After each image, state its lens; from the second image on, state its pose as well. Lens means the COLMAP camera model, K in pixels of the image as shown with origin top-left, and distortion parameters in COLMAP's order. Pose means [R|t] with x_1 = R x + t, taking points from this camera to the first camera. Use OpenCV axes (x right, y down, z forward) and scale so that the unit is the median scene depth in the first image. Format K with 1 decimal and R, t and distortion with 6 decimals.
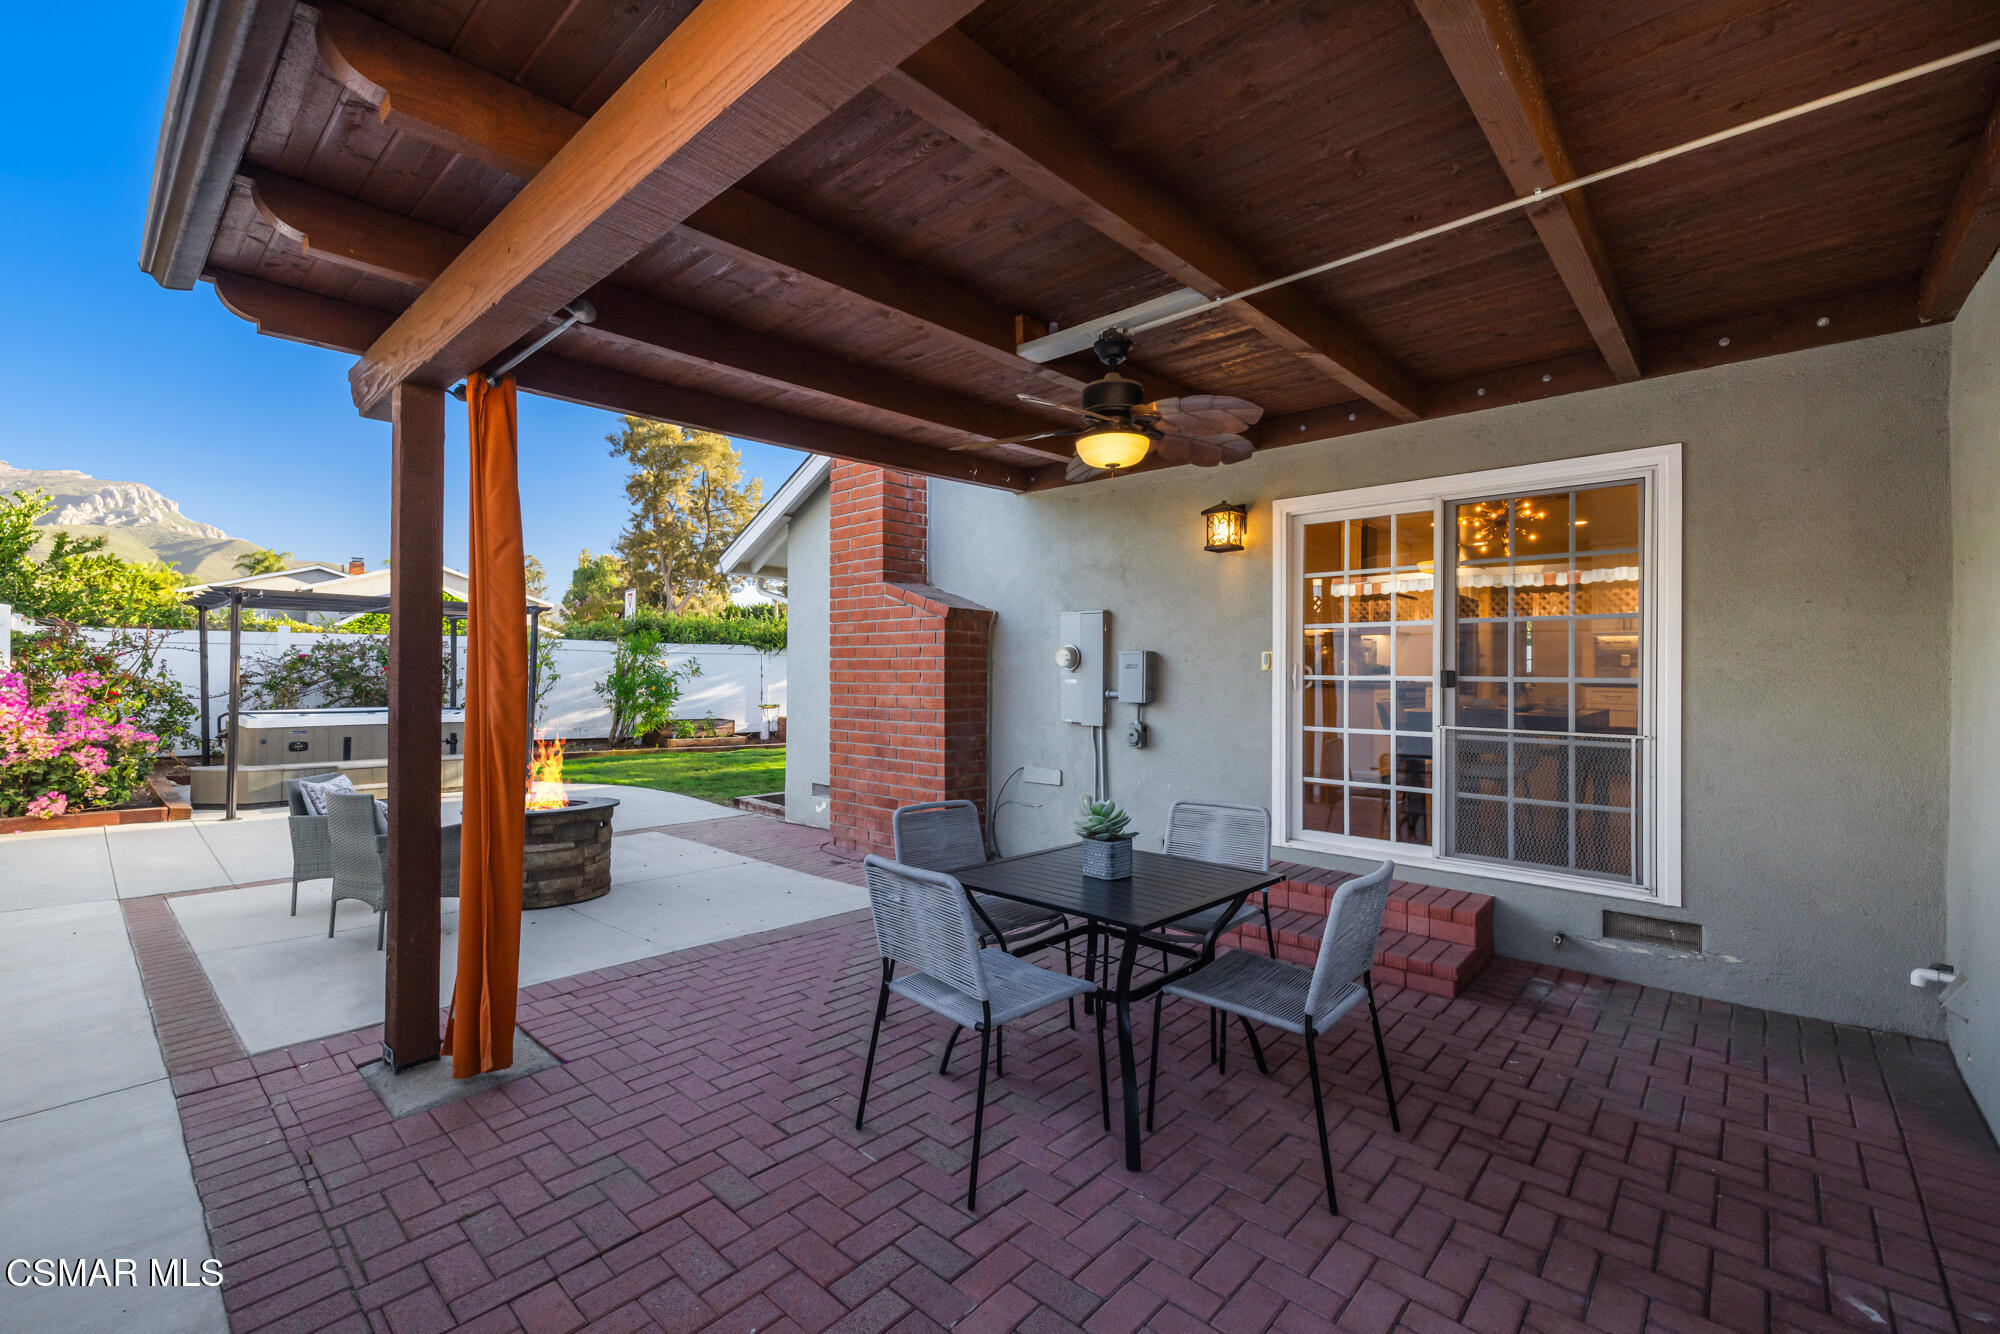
lens RADIAL K [[832.5, 0, 1001.2], [0, 832.5, 671.5], [0, 0, 1]] dist [0.008859, -0.000198]
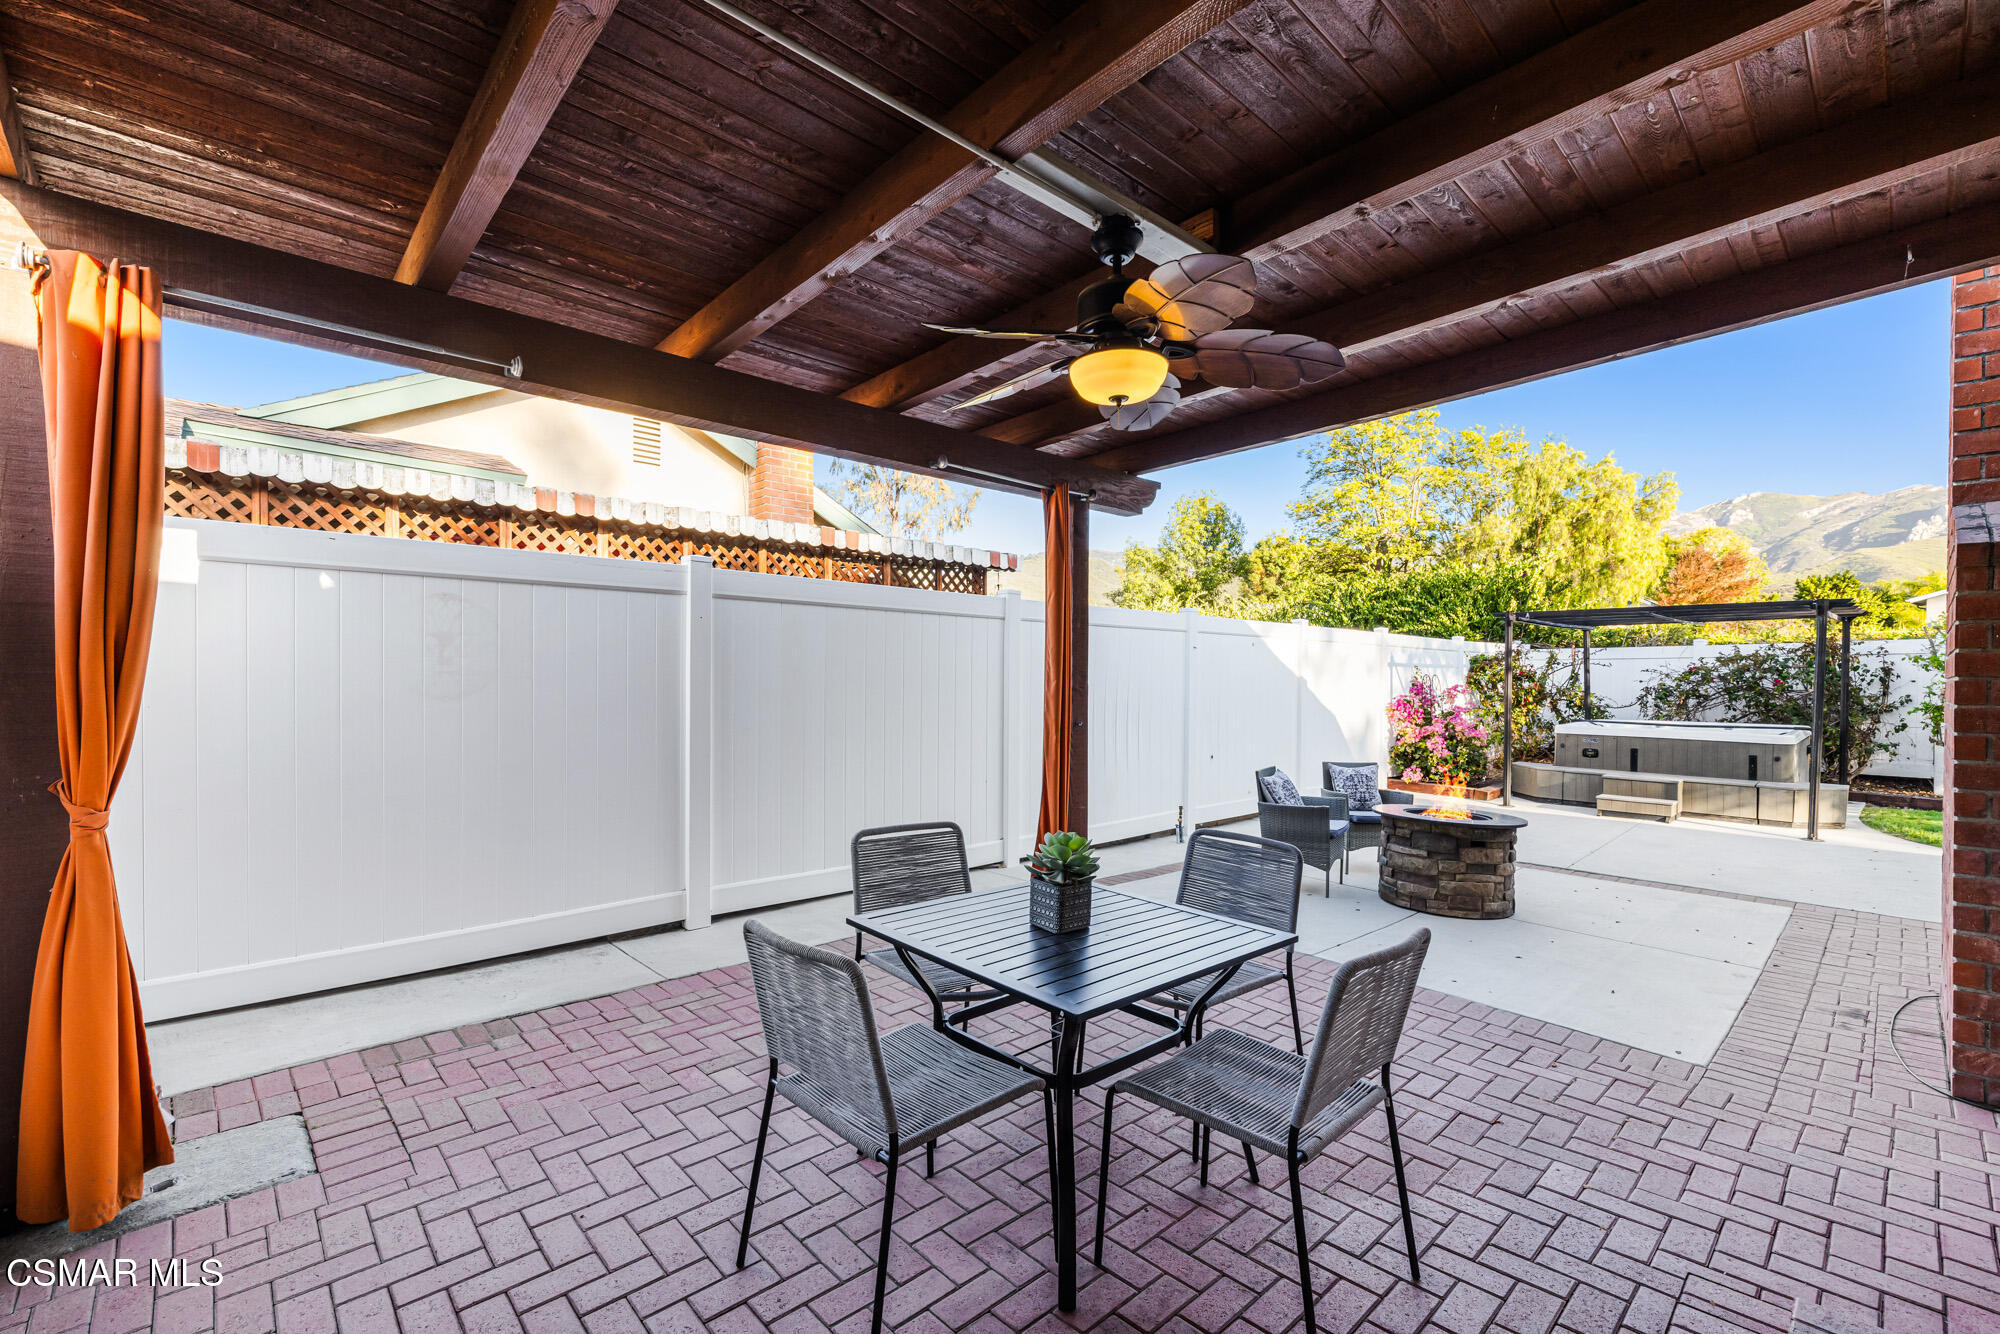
lens RADIAL K [[855.7, 0, 1000.1], [0, 855.7, 684.9], [0, 0, 1]] dist [0.002661, 0.000002]
pose [[-0.088711, 0.002027, -0.996055, 0.269326], [-0.004908, 0.999985, 0.002472, 0.002590], [0.996045, 0.005108, -0.088699, 0.284284]]
